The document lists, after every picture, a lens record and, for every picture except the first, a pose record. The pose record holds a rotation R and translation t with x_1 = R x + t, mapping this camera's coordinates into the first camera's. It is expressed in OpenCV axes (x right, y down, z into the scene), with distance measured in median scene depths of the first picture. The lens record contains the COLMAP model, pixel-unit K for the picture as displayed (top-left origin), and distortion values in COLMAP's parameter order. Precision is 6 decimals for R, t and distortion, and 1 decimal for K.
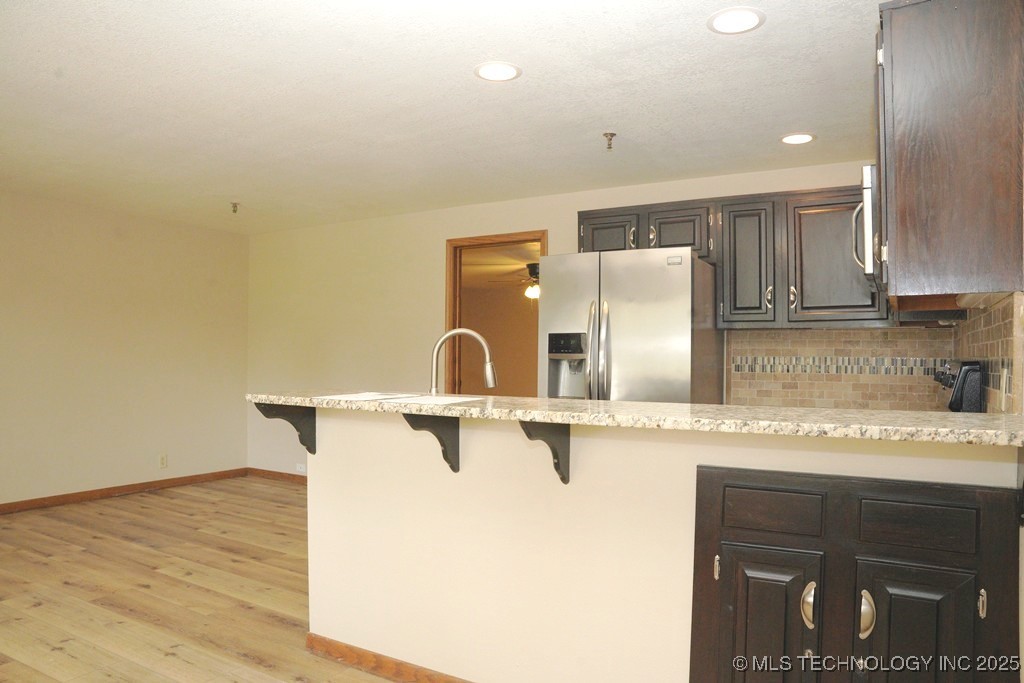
lens RADIAL K [[692.1, 0, 511.4], [0, 692.1, 353.7], [0, 0, 1]] dist [-0.180049, 0.127613]
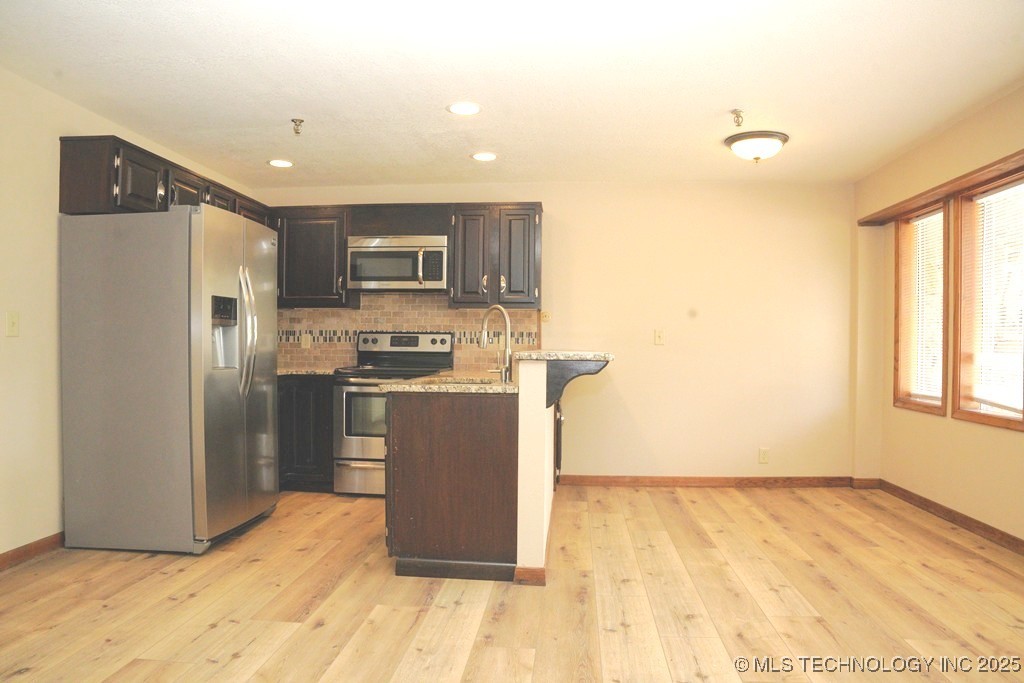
lens RADIAL K [[692.1, 0, 511.4], [0, 692.1, 353.7], [0, 0, 1]] dist [-0.180049, 0.127613]
pose [[-0.432126, -0.021275, 0.901562, -1.002973], [-0.018563, 0.999720, 0.014694, 0.028225], [-0.901622, -0.010386, -0.432400, 1.182527]]
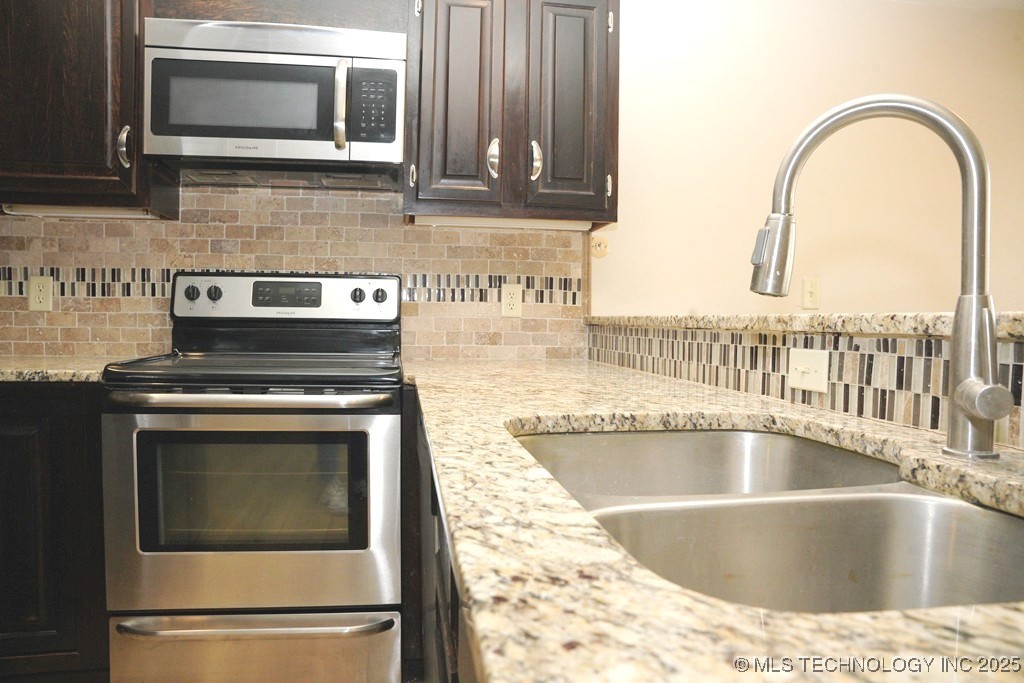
lens RADIAL K [[692.1, 0, 511.4], [0, 692.1, 353.7], [0, 0, 1]] dist [-0.180049, 0.127613]
pose [[-0.638557, -0.054003, 0.767678, -0.145002], [-0.025774, 0.998476, 0.048800, 0.046900], [-0.769143, 0.011375, -0.638975, 0.981266]]
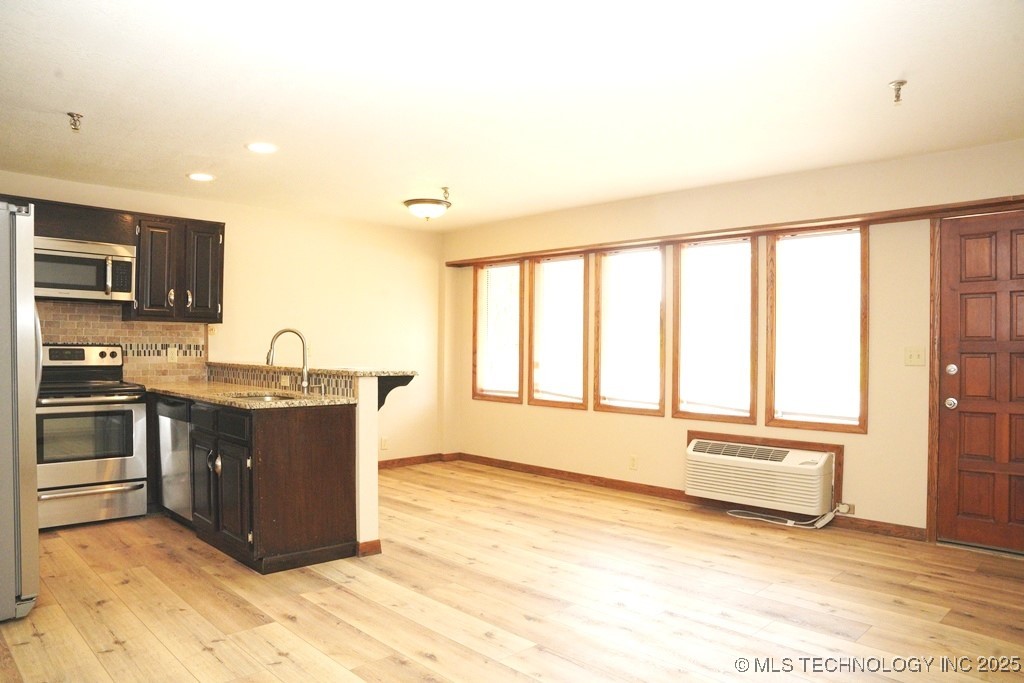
lens RADIAL K [[692.1, 0, 511.4], [0, 692.1, 353.7], [0, 0, 1]] dist [-0.180049, 0.127613]
pose [[-0.967357, -0.020459, 0.252591, -0.720778], [-0.020640, 0.999785, 0.001932, 0.004823], [-0.252576, -0.003344, -0.967571, 1.790986]]
